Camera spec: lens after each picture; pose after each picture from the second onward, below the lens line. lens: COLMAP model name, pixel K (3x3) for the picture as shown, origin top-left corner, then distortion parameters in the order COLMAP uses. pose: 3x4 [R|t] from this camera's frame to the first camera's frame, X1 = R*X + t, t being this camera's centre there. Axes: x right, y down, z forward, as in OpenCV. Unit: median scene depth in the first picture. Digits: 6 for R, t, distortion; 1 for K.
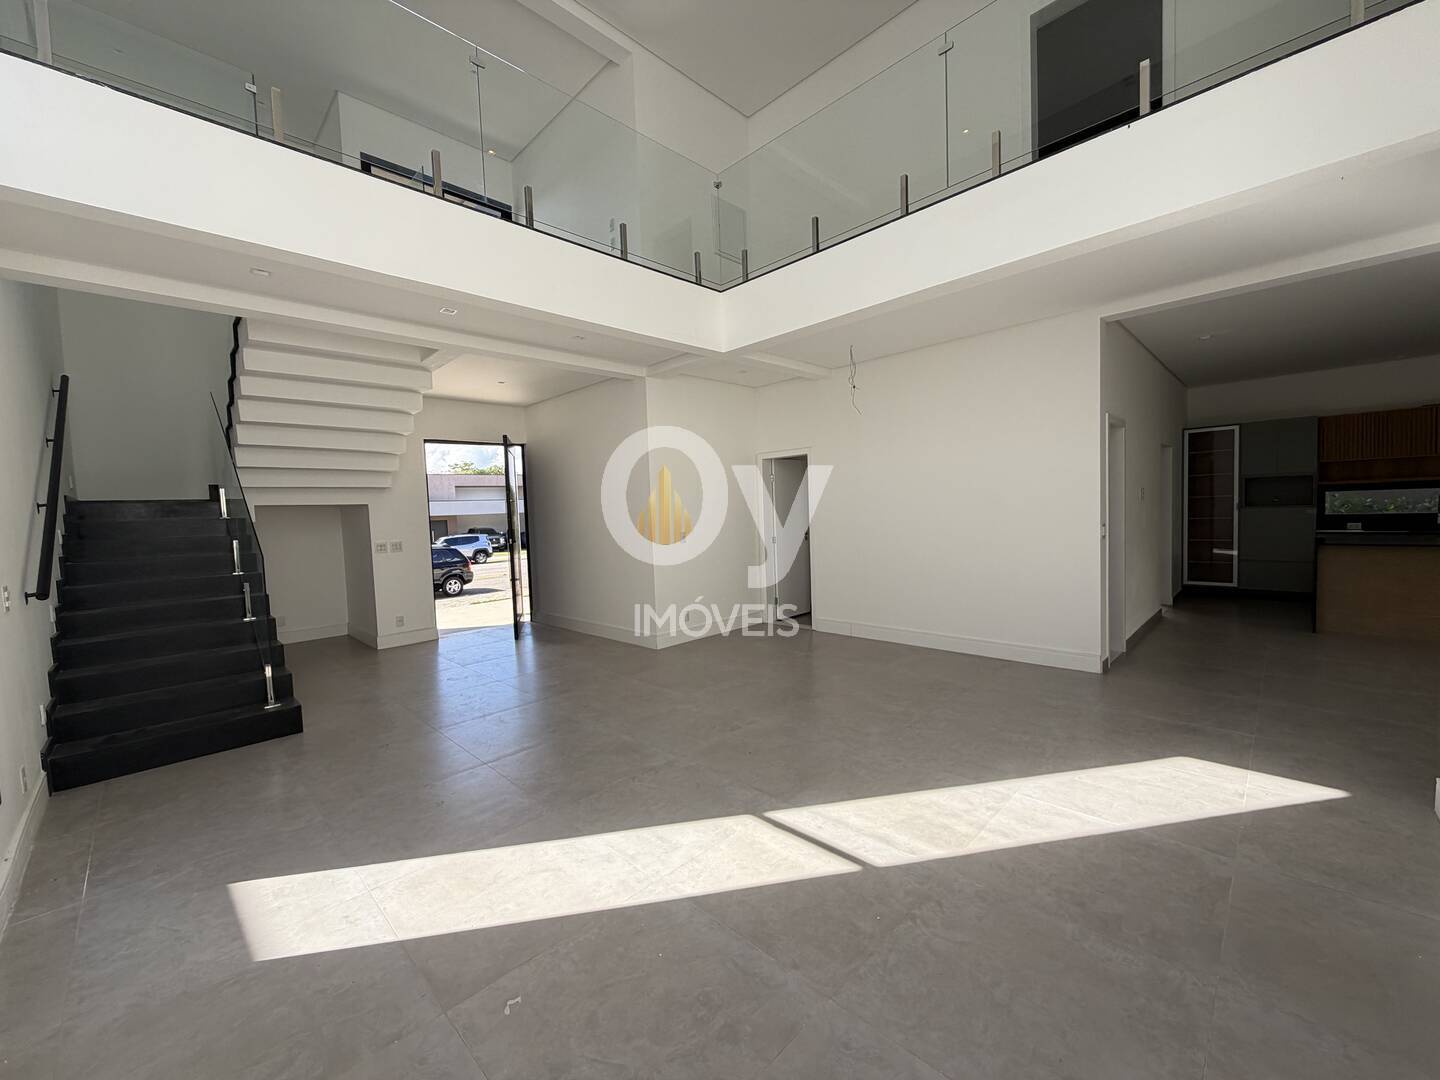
lens RADIAL K [[571.9, 0, 716.4], [0, 571.9, 539.5], [0, 0, 1]] dist [0.001323, 0.000163]
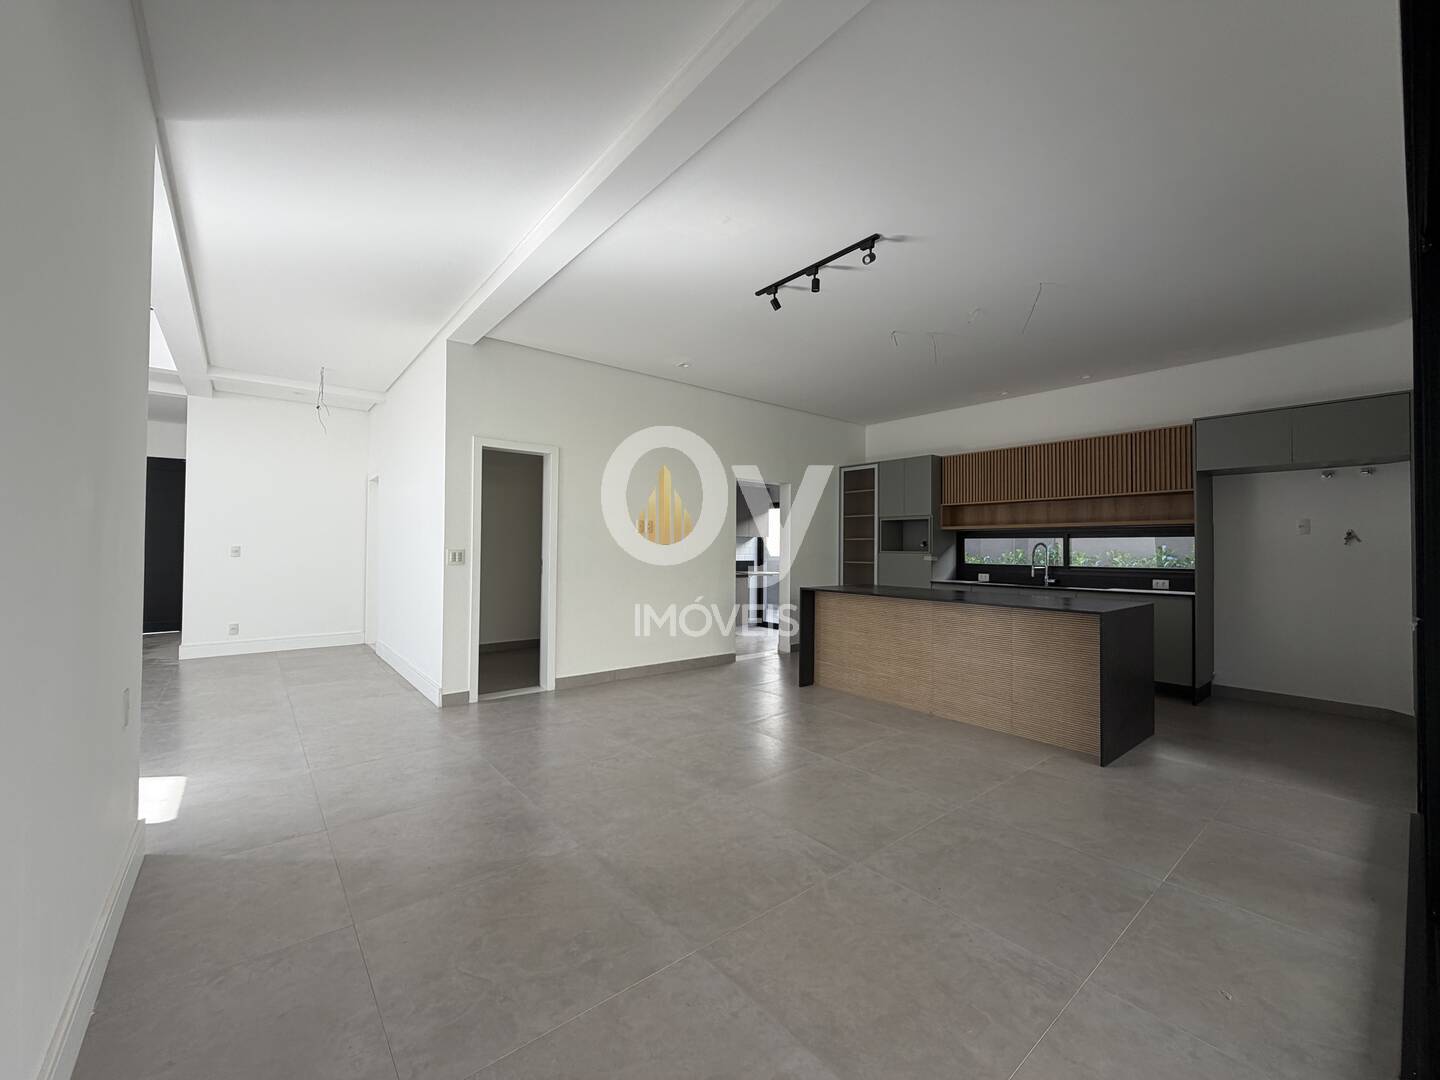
lens RADIAL K [[575.5, 0, 712.4], [0, 575.5, 537.4], [0, 0, 1]] dist [-0.003496, -0.000164]
pose [[0.994282, 0.045024, -0.096834, 1.525861], [-0.051548, 0.996490, -0.065961, -0.008665], [0.093524, 0.070575, 0.993112, 0.103243]]
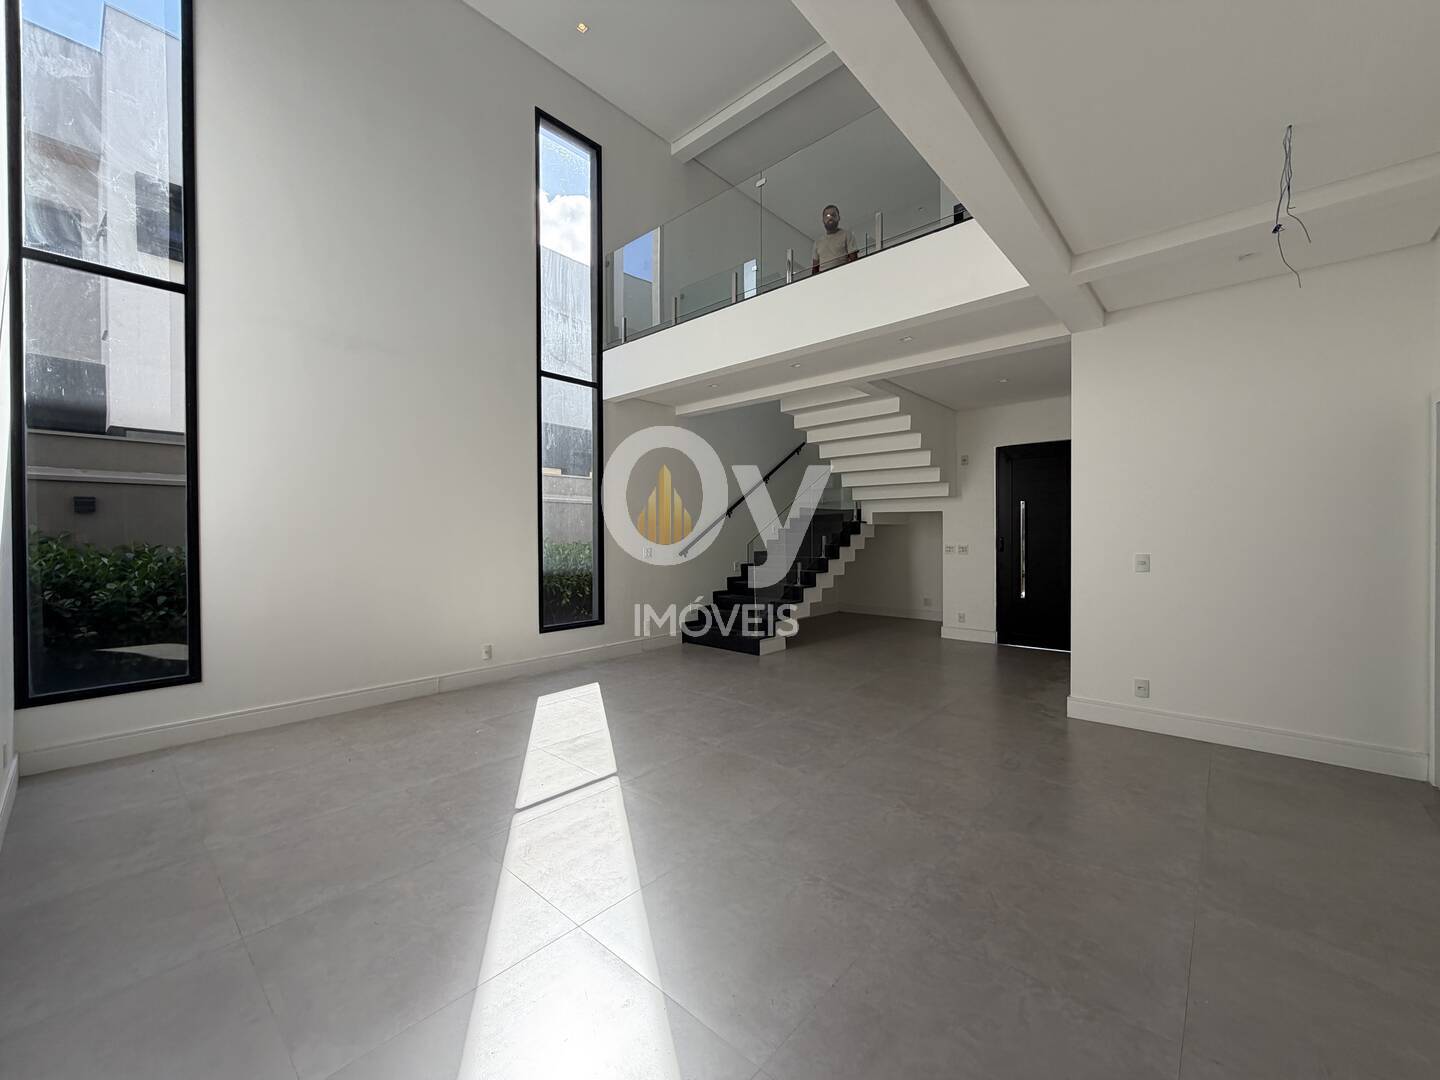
lens RADIAL K [[571.9, 0, 716.4], [0, 571.9, 539.5], [0, 0, 1]] dist [0.001323, 0.000163]
pose [[0.055901, 0.048939, -0.997236, 0.937207], [-0.049840, 0.997690, 0.046167, -0.061679], [0.997192, 0.047121, 0.058211, 0.847488]]
